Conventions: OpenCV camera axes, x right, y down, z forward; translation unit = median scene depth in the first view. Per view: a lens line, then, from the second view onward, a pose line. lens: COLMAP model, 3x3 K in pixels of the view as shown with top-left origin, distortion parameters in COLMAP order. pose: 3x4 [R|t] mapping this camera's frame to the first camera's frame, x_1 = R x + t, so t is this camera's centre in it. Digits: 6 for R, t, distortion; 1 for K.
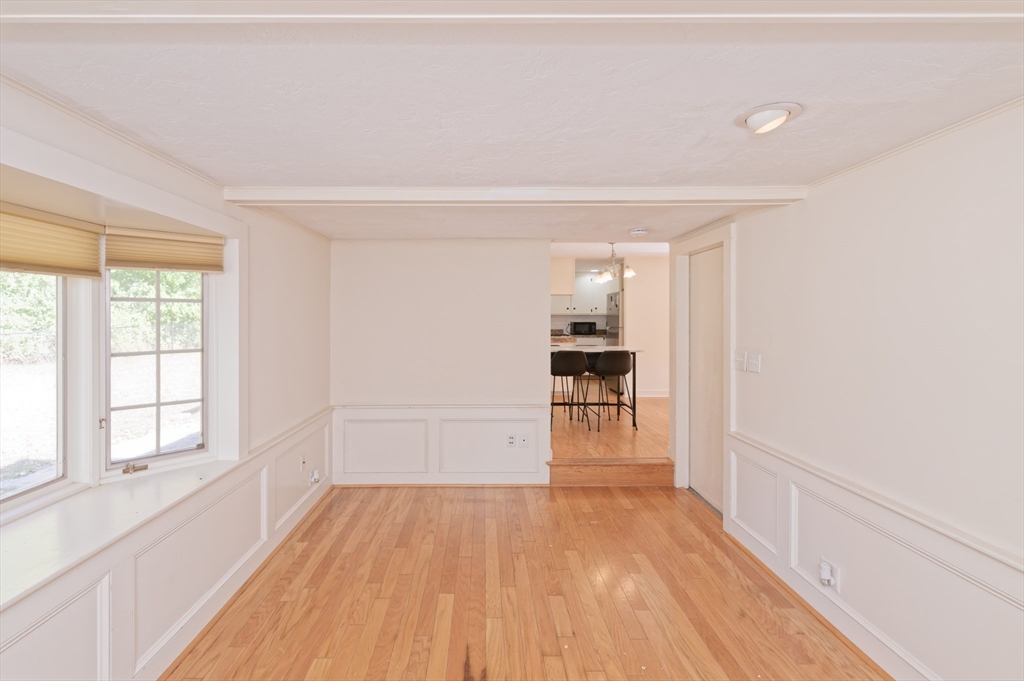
lens RADIAL K [[462.9, 0, 487.0], [0, 462.9, 316.1], [0, 0, 1]] dist [0.000015, -0.000578]
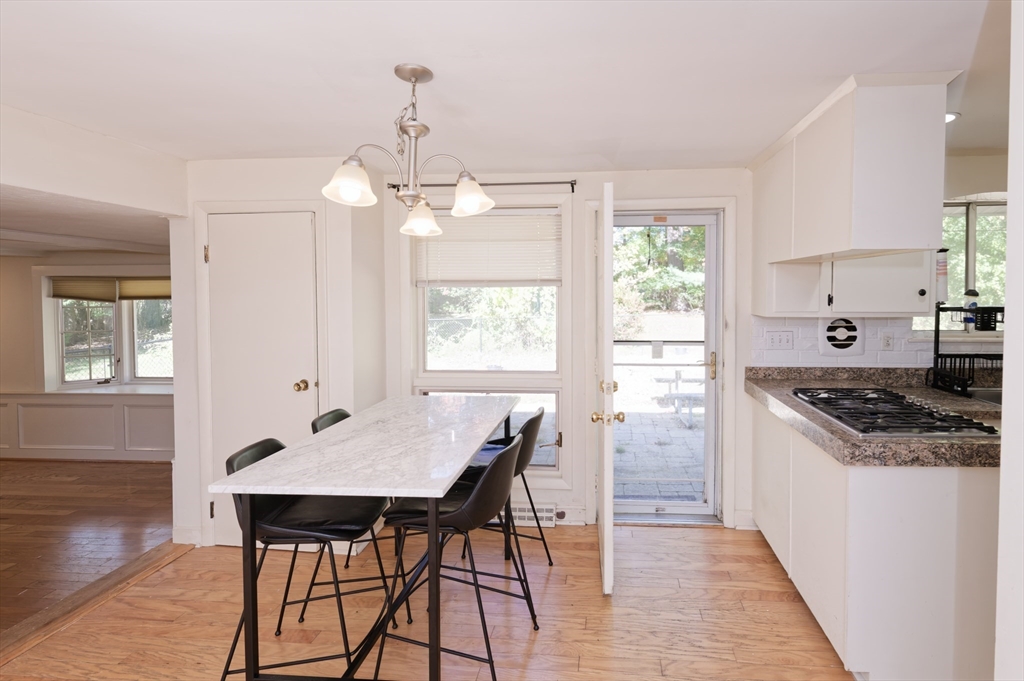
lens RADIAL K [[499.2, 0, 577.5], [0, 499.2, 306.3], [0, 0, 1]] dist [0.001286, 0.000166]
pose [[-0.077224, 0.032140, -0.996496, 1.298059], [0.007883, 0.999469, 0.031625, -0.089512], [0.996983, -0.005413, -0.077437, 2.616656]]
